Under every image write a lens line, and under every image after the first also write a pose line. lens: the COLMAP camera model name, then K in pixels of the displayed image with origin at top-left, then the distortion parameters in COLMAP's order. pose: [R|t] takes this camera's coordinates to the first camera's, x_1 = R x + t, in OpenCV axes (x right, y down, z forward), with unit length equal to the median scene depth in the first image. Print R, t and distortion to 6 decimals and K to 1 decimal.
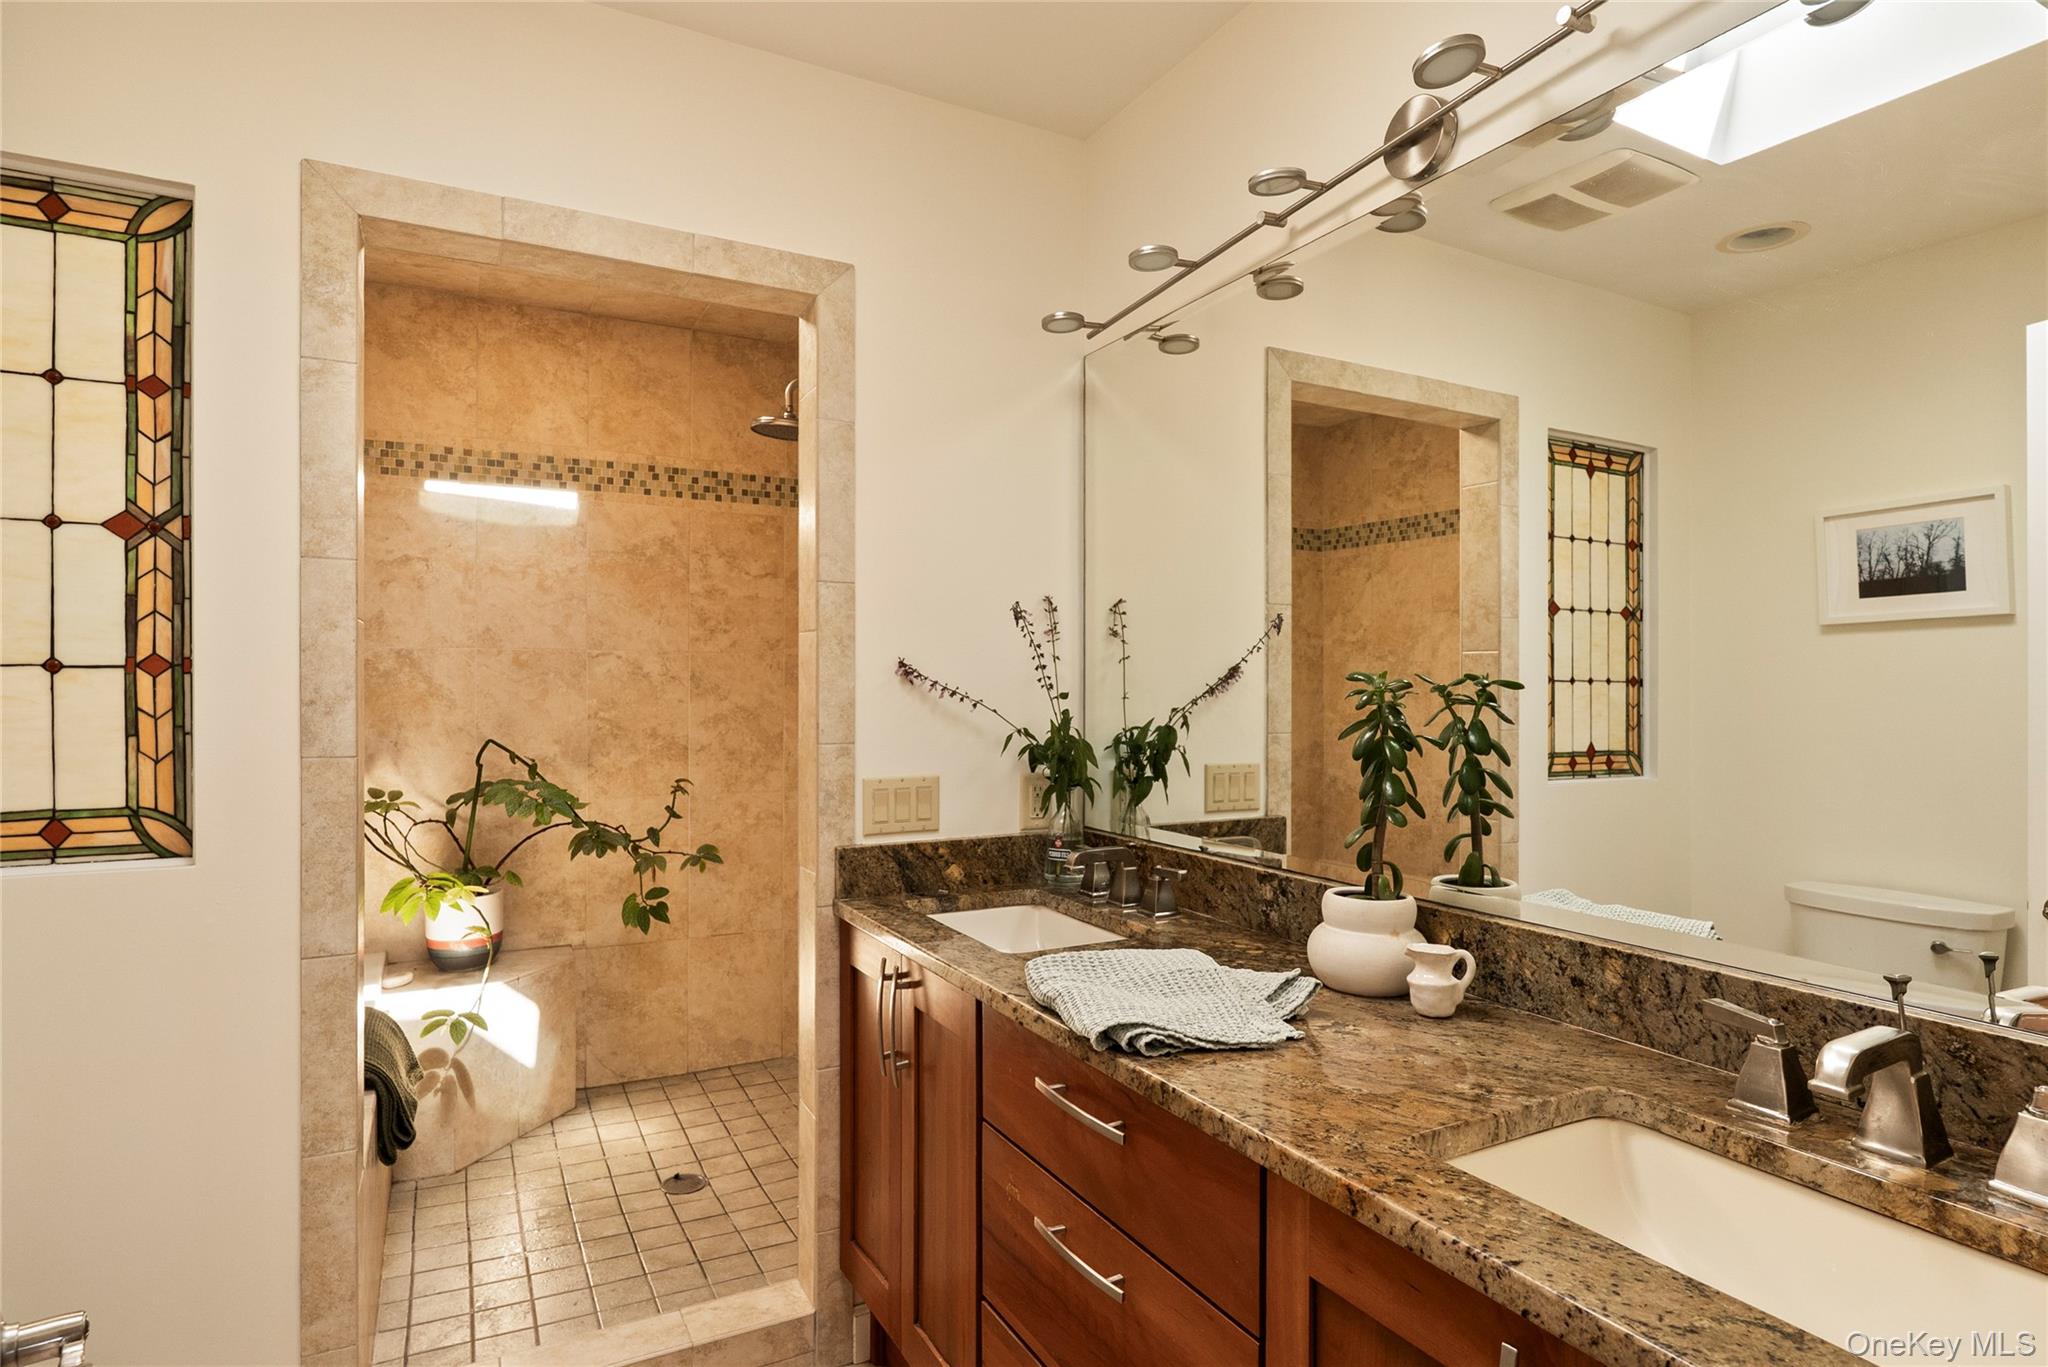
lens RADIAL K [[1065.6, 0, 1024.4], [0, 1065.6, 702.9], [0, 0, 1]] dist [-0.008002, 0.000365]
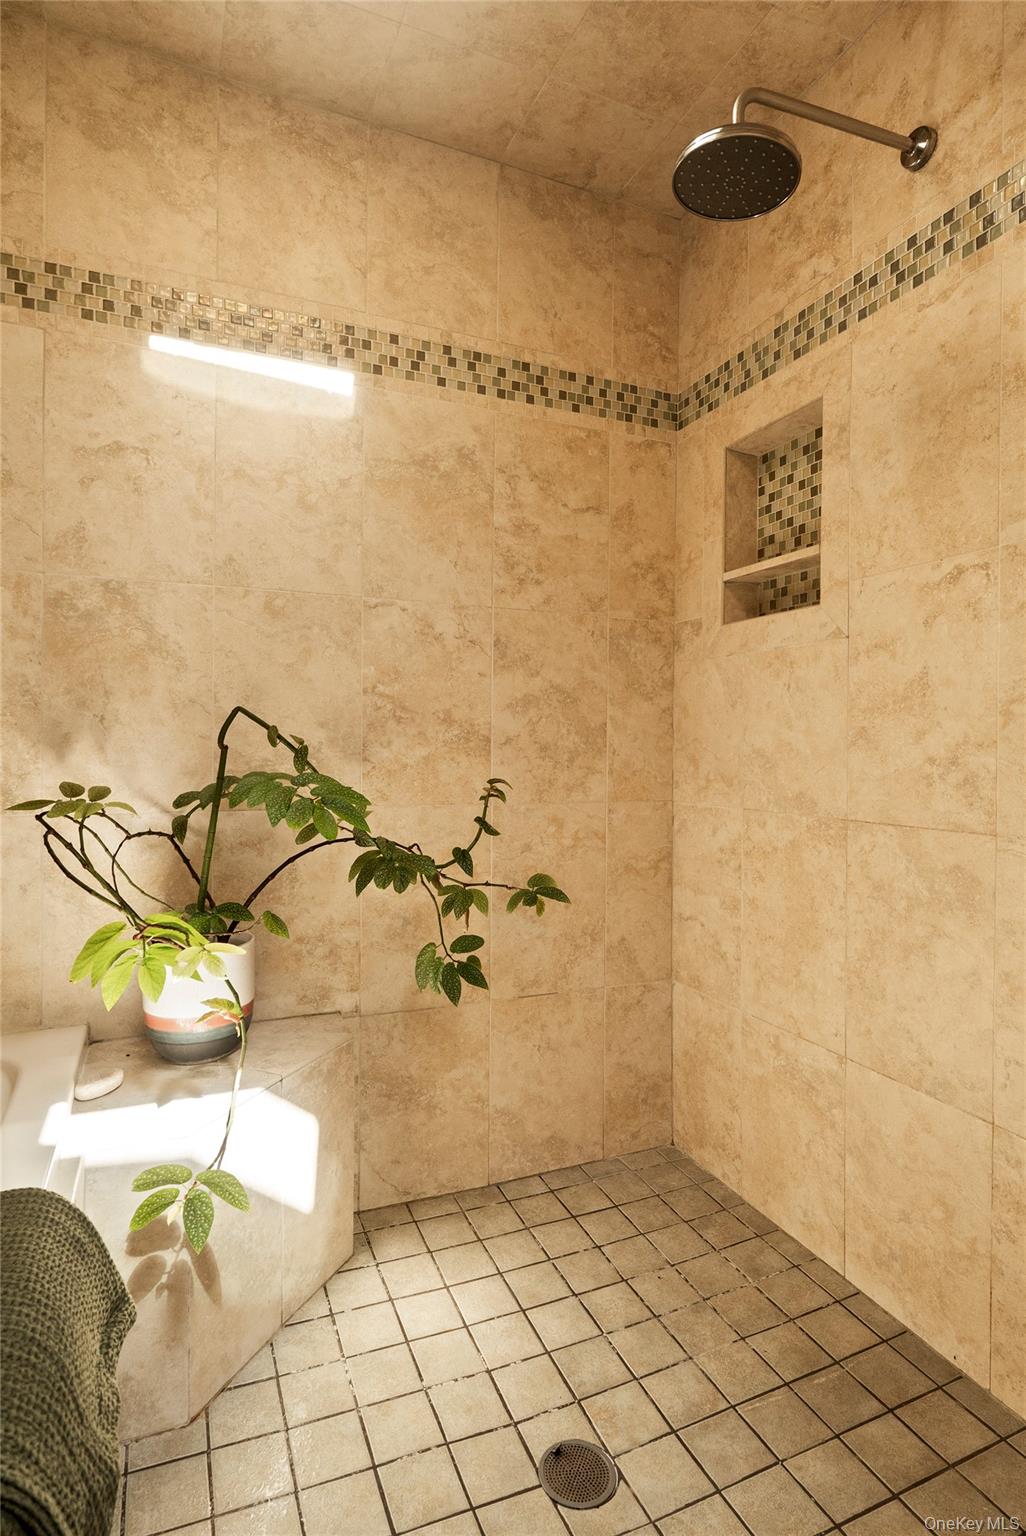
lens RADIAL K [[799.2, 0, 513.0], [0, 799.2, 768.0], [0, 0, 1]] dist [-0.008002, 0.000365]
pose [[0.996546, 0.006954, -0.082751, -0.268606], [-0.006245, 0.999942, 0.008829, 0.059687], [0.082807, -0.008282, 0.996531, 0.480386]]
